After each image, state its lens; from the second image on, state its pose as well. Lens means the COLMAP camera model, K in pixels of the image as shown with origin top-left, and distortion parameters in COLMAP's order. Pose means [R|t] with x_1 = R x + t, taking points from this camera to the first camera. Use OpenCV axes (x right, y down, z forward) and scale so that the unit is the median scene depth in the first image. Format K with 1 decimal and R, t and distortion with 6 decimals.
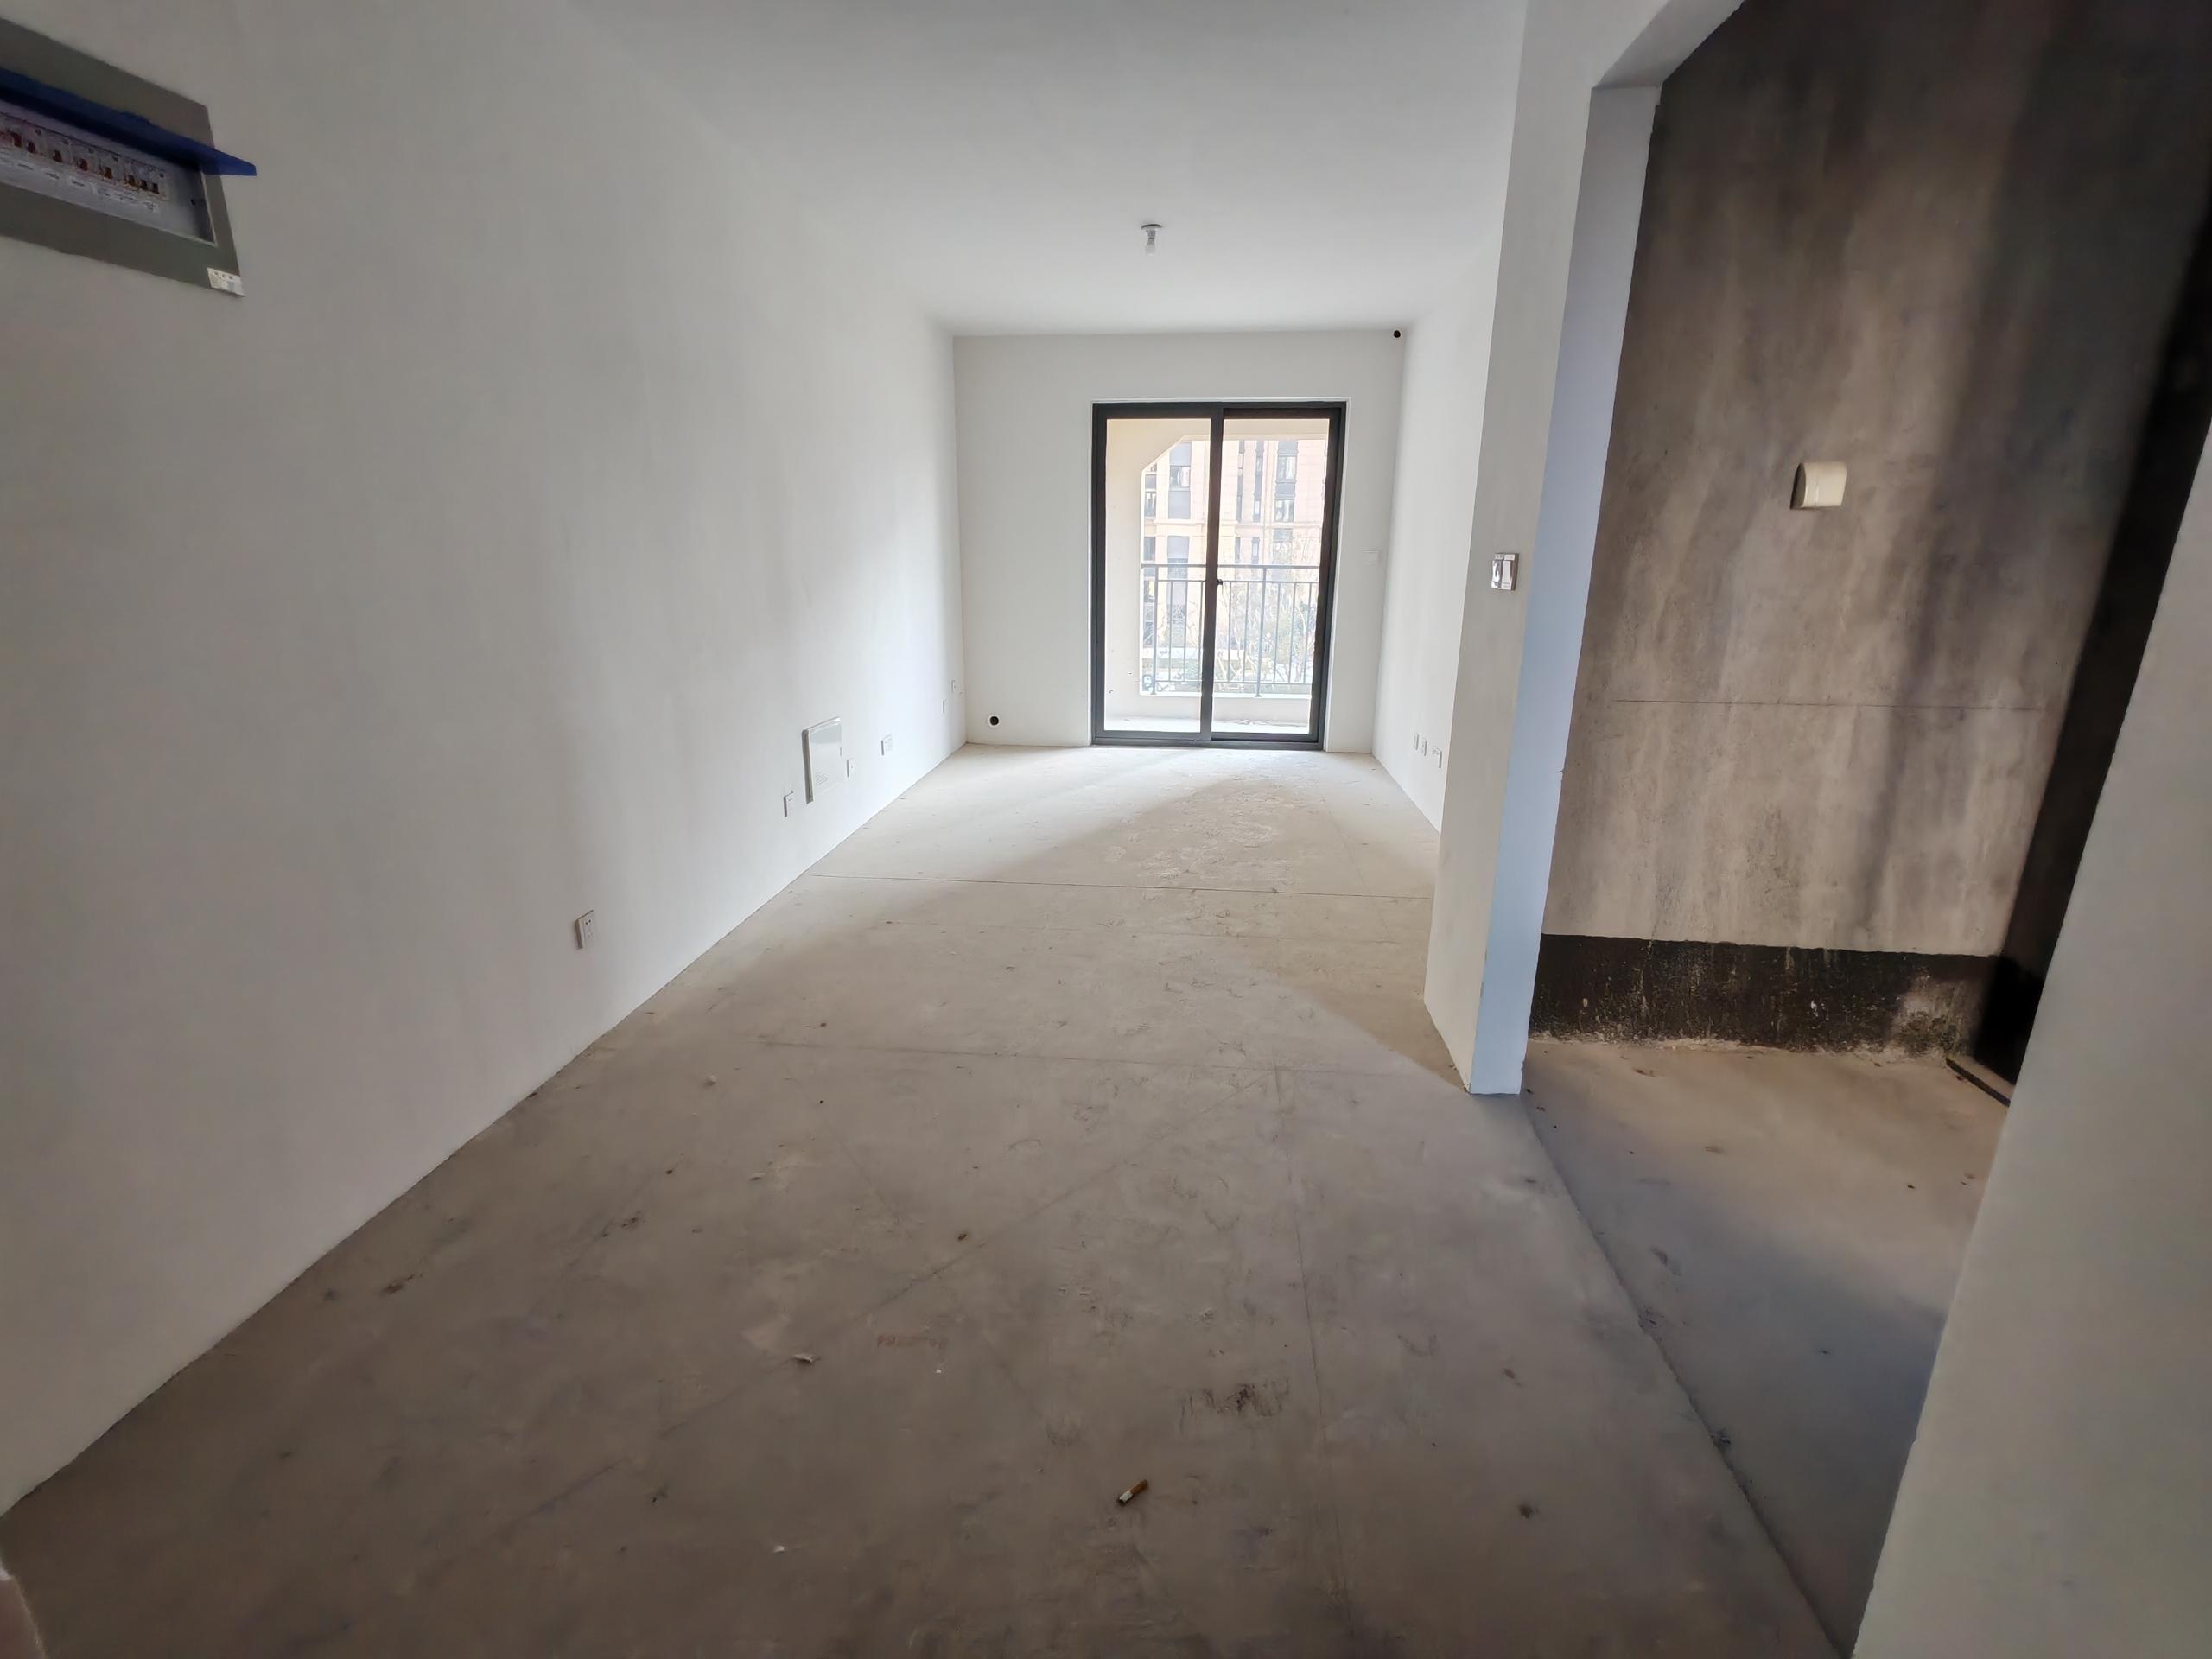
lens RADIAL K [[994.0, 0, 1102.3], [0, 994.0, 842.3], [0, 0, 1]] dist [-0.000815, 0.001027]
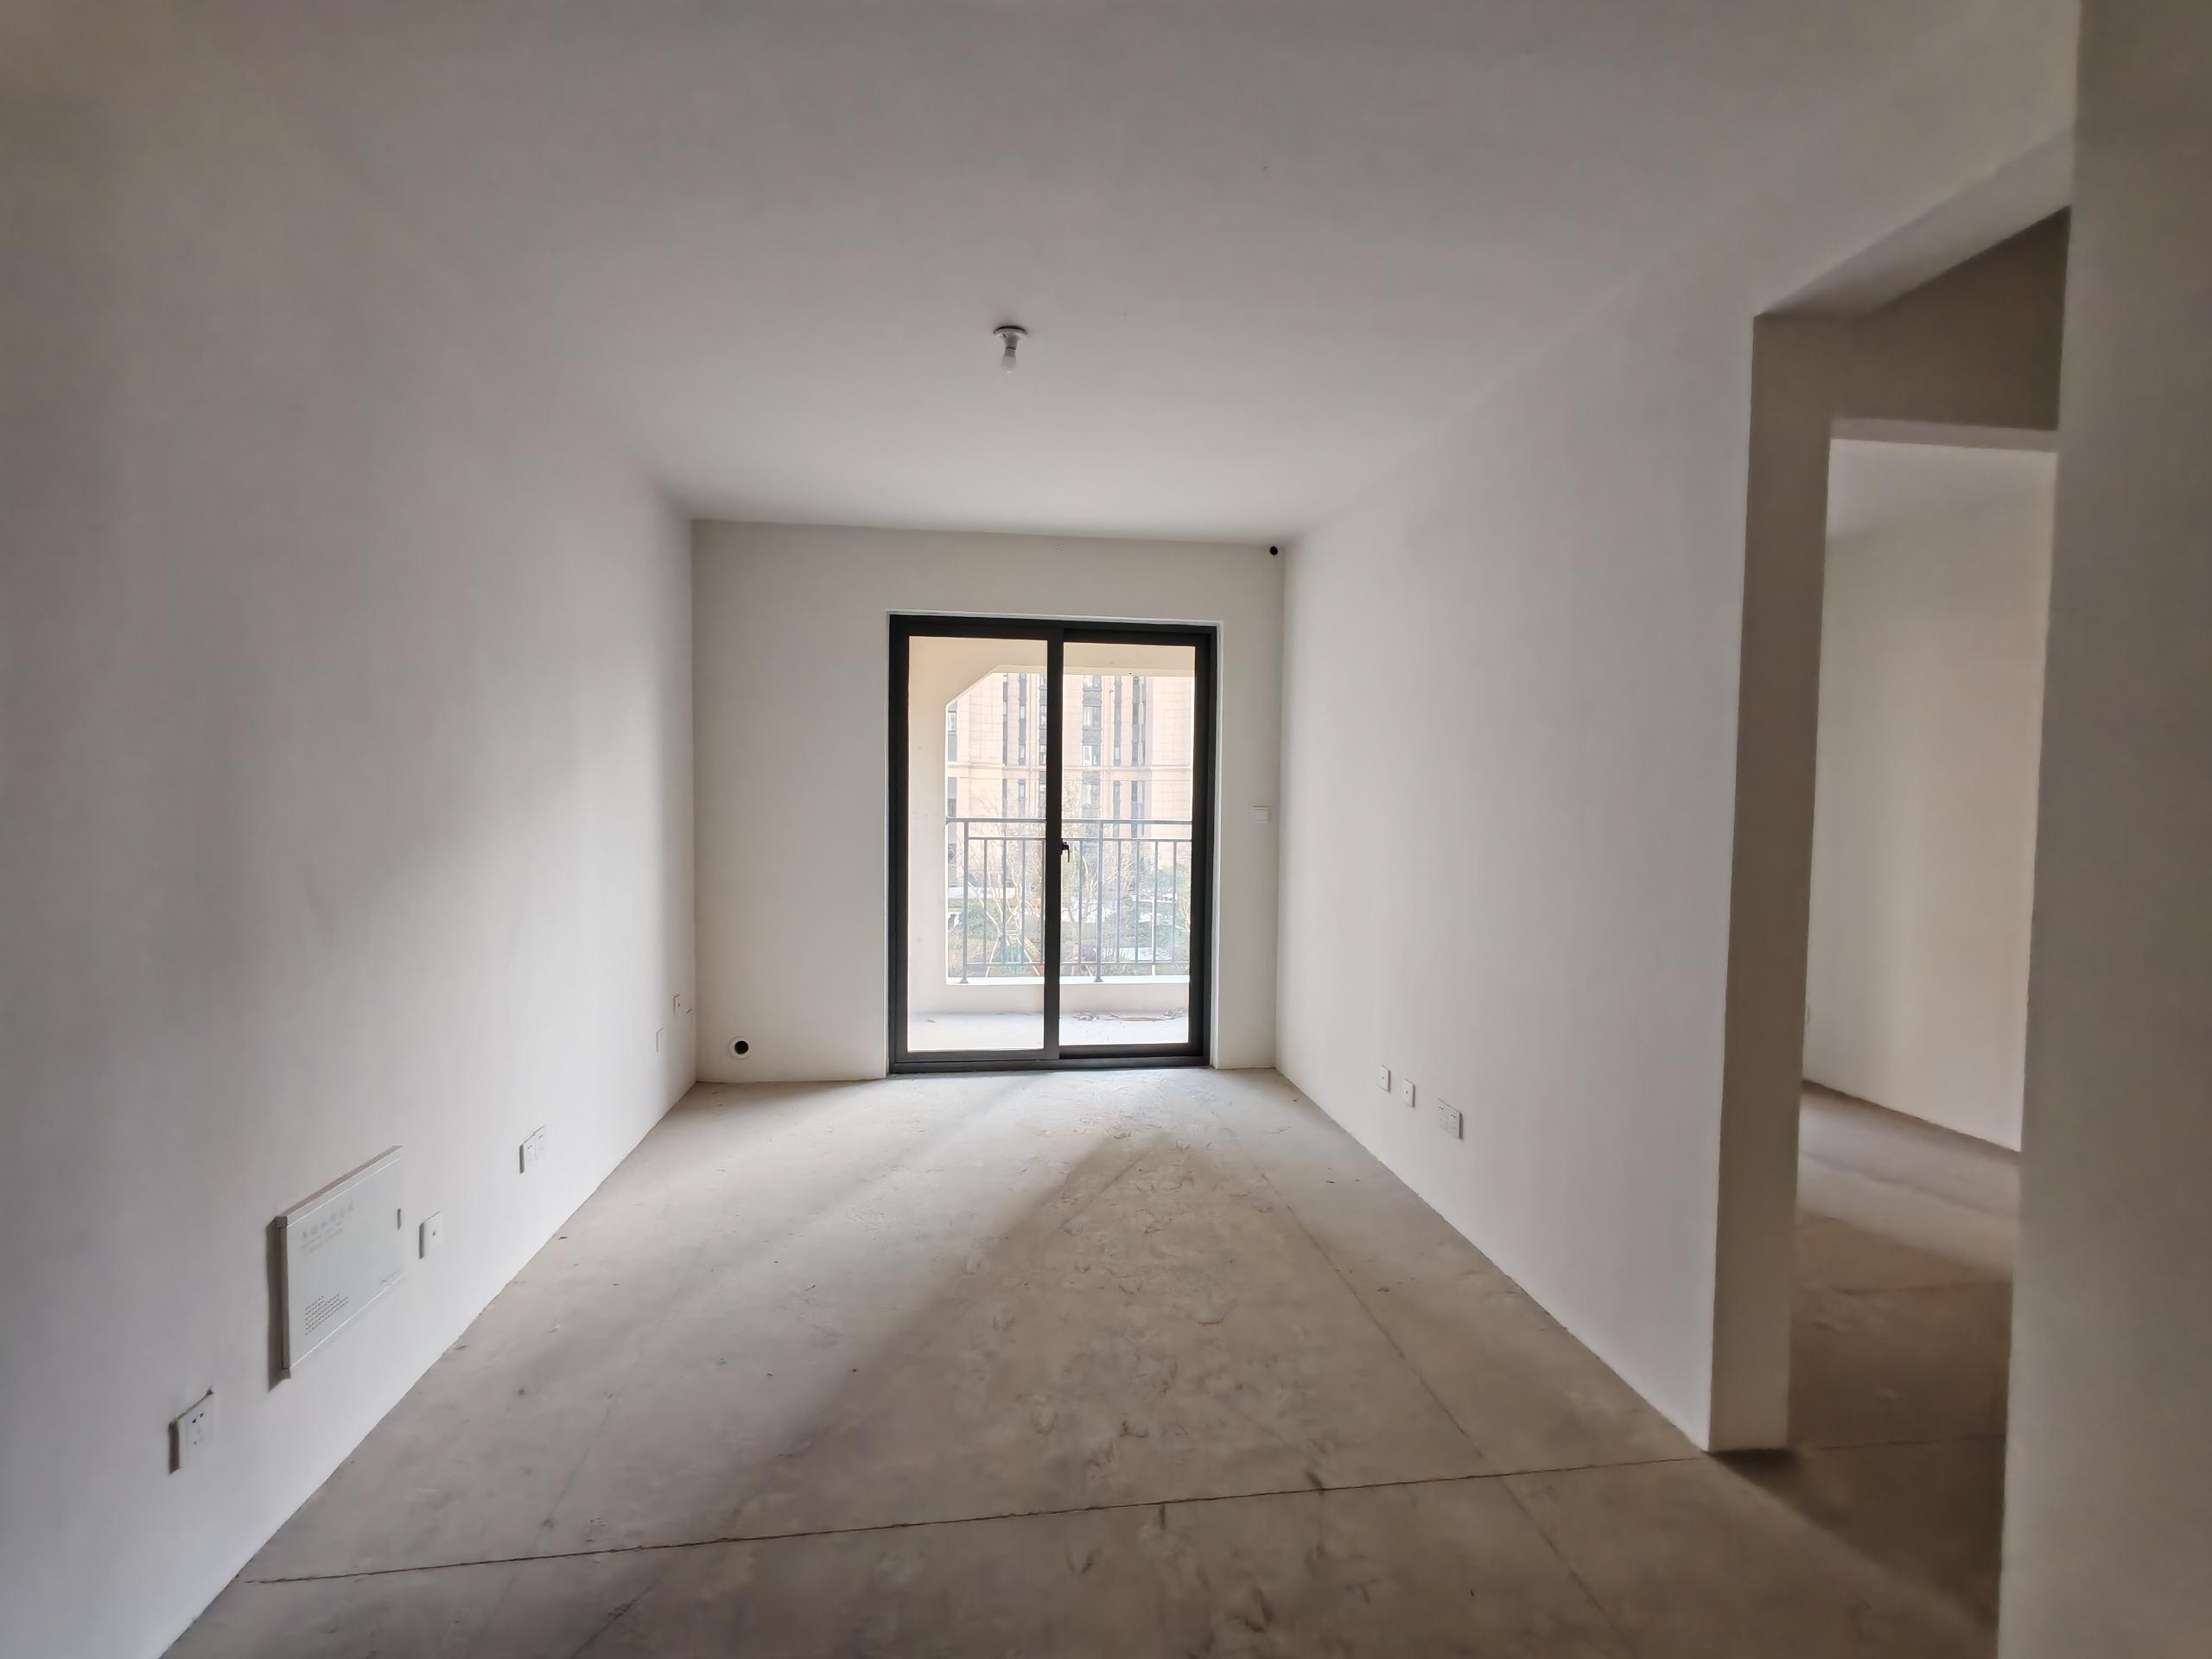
lens RADIAL K [[994.0, 0, 1102.3], [0, 994.0, 842.3], [0, 0, 1]] dist [-0.000815, 0.001027]
pose [[0.972652, -0.006647, 0.232172, -0.028898], [0.060197, 0.972650, -0.224341, -0.101422], [-0.224331, 0.232182, 0.946450, 0.304167]]
